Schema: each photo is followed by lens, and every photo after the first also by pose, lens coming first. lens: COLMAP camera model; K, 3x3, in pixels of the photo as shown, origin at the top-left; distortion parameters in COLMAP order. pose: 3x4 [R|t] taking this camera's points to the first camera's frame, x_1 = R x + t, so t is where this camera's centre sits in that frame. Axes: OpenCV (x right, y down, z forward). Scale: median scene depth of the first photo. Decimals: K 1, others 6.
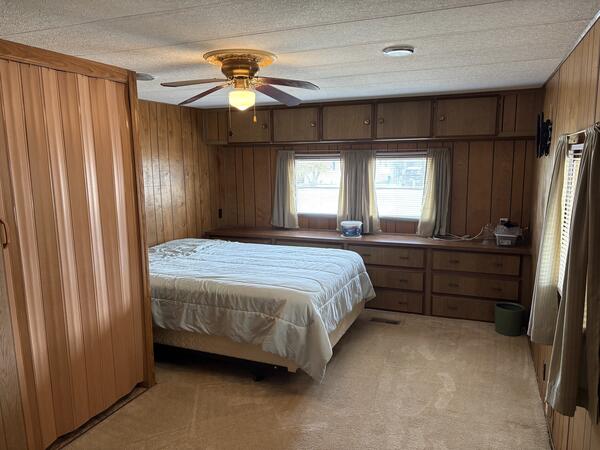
lens RADIAL K [[453.0, 0, 299.6], [0, 453.0, 226.7], [0, 0, 1]] dist [0.039671, -0.020615]
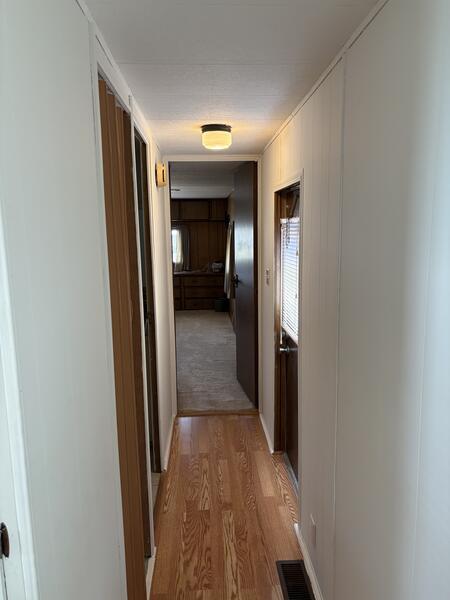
lens RADIAL K [[453.0, 0, 225.3], [0, 453.0, 300.3], [0, 0, 1]] dist [0.039671, -0.020615]
pose [[0.909627, -0.067033, 0.409981, -0.363179], [0.063071, 0.997739, 0.023198, 0.121699], [-0.410609, 0.004756, 0.911799, -0.883404]]
